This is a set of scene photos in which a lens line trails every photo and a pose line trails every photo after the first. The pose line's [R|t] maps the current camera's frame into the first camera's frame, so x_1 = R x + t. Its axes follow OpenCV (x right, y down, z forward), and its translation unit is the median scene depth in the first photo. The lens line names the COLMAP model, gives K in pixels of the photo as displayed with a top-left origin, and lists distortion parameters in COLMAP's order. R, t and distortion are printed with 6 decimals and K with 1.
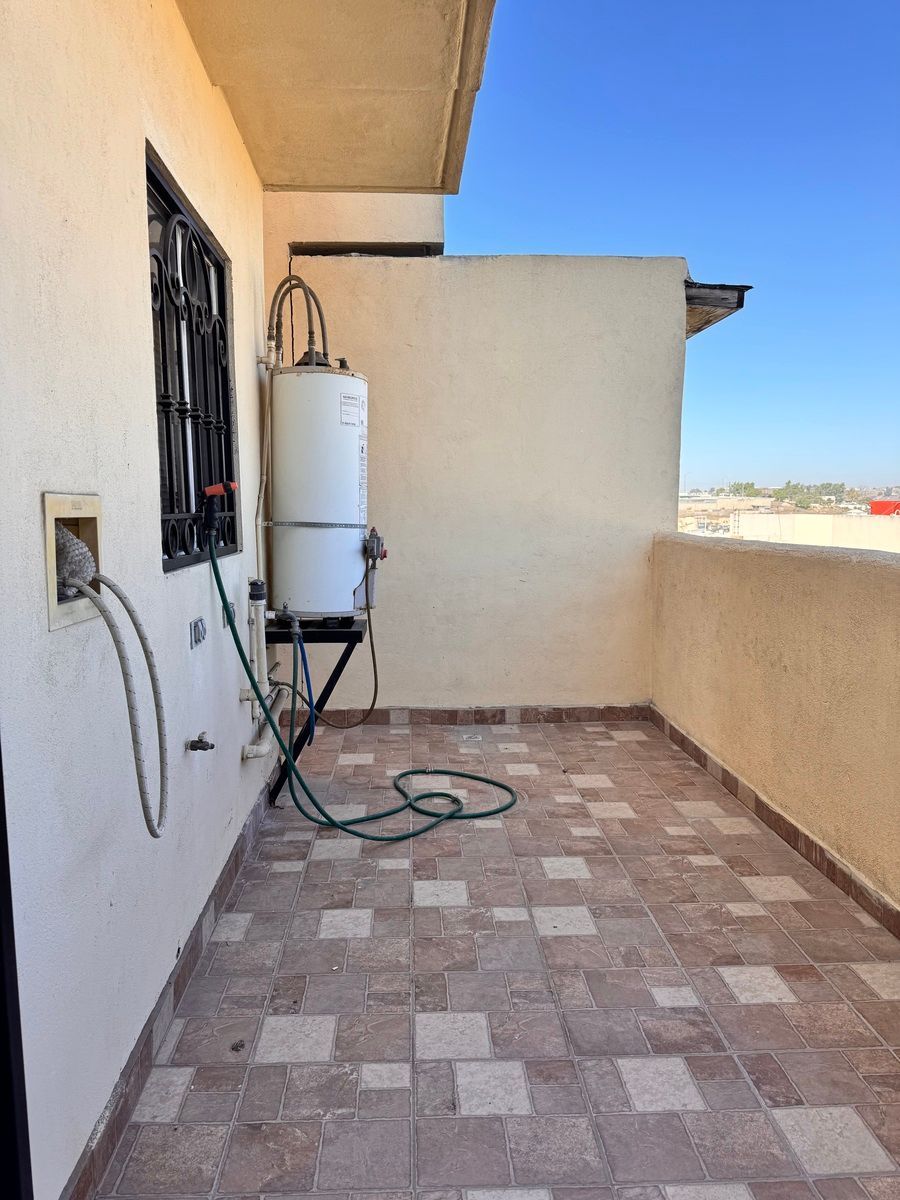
lens RADIAL K [[840.8, 0, 449.2], [0, 840.8, 600.5], [0, 0, 1]] dist [0.007141, -0.020133]
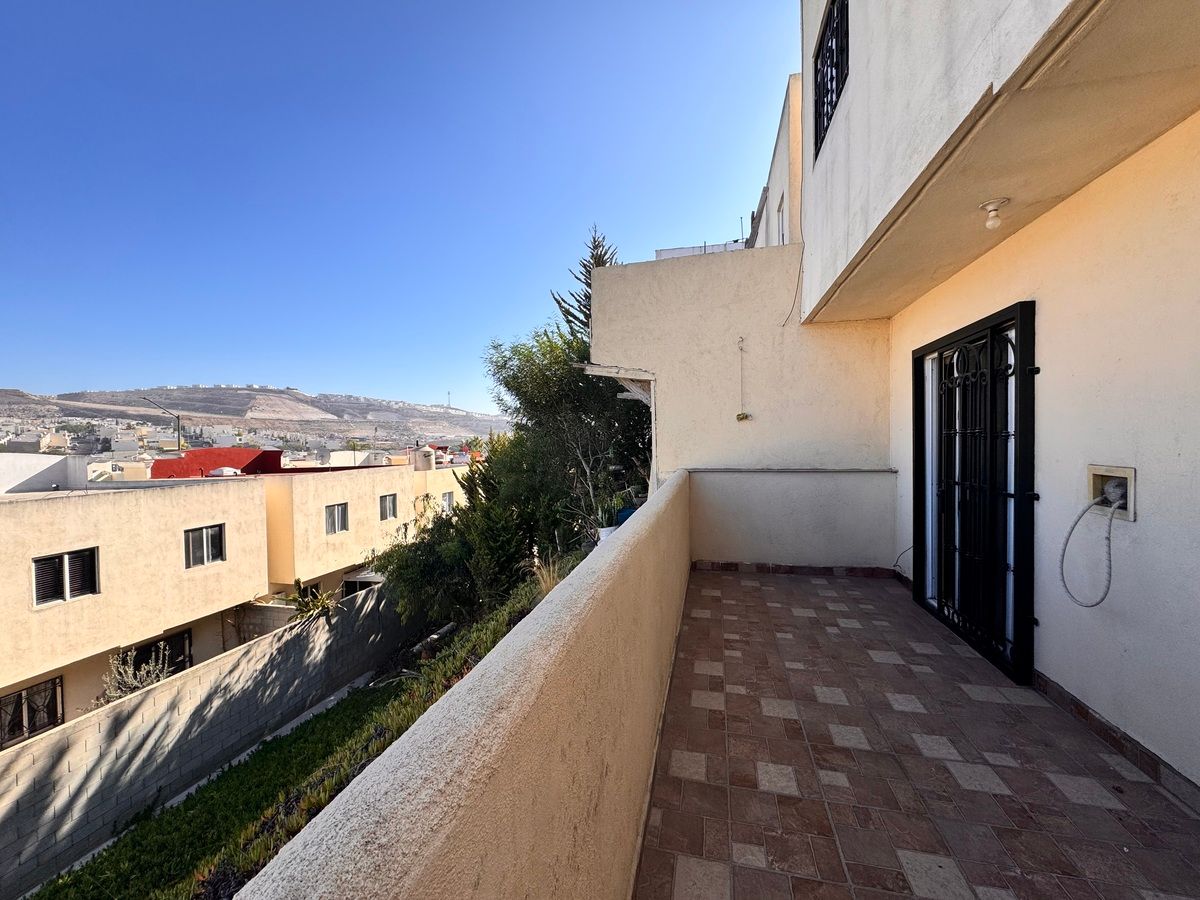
lens RADIAL K [[475.8, 0, 597.0], [0, 475.8, 449.3], [0, 0, 1]] dist [-0.003972, 0.000559]
pose [[-0.957801, 0.017686, 0.286889, 0.429775], [0.056528, 0.990204, 0.127677, -0.306008], [-0.281820, 0.138507, -0.949417, 1.903046]]
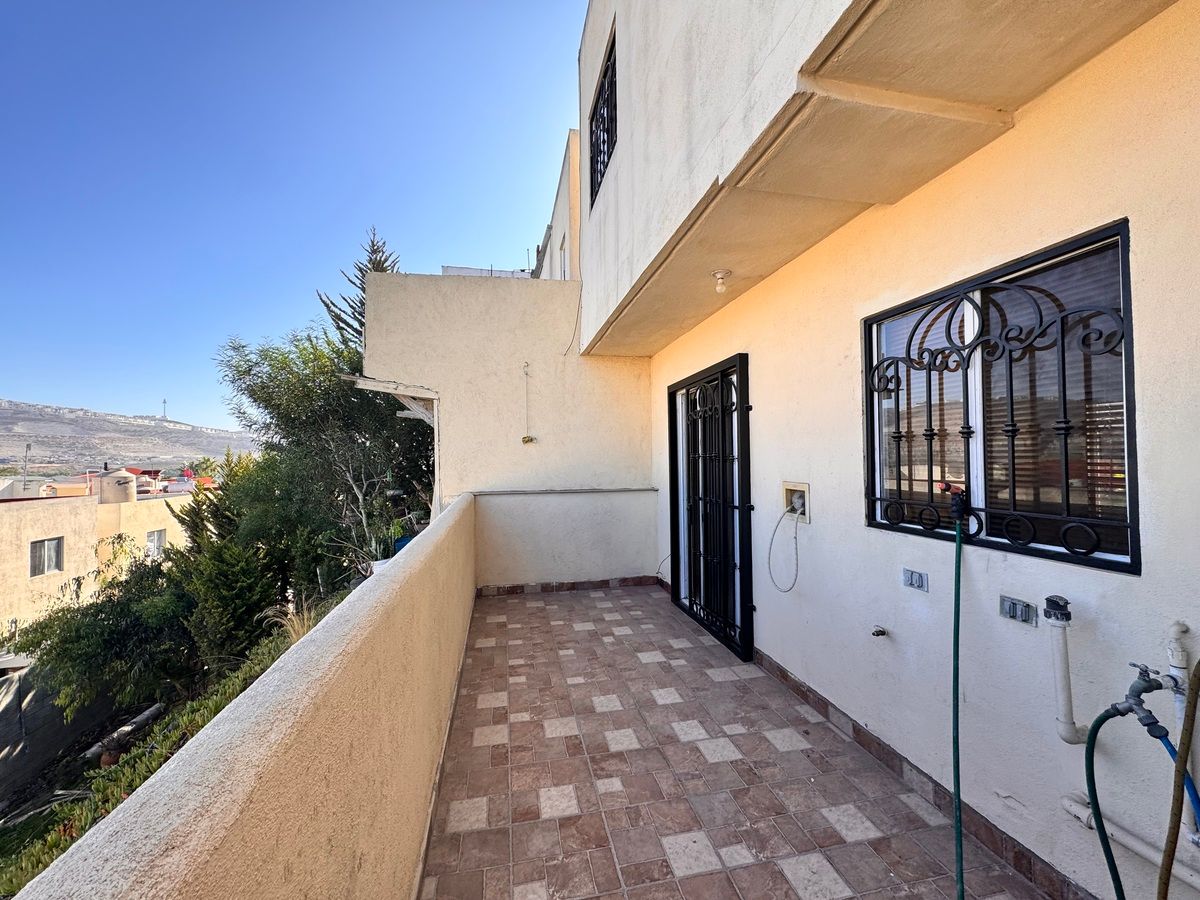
lens RADIAL K [[475.8, 0, 597.5], [0, 475.8, 448.9], [0, 0, 1]] dist [-0.003972, 0.000559]
pose [[-0.989213, 0.018437, -0.145322, 0.417329], [0.004707, 0.995536, 0.094263, -0.302802], [0.146411, 0.092562, -0.984884, 1.872833]]
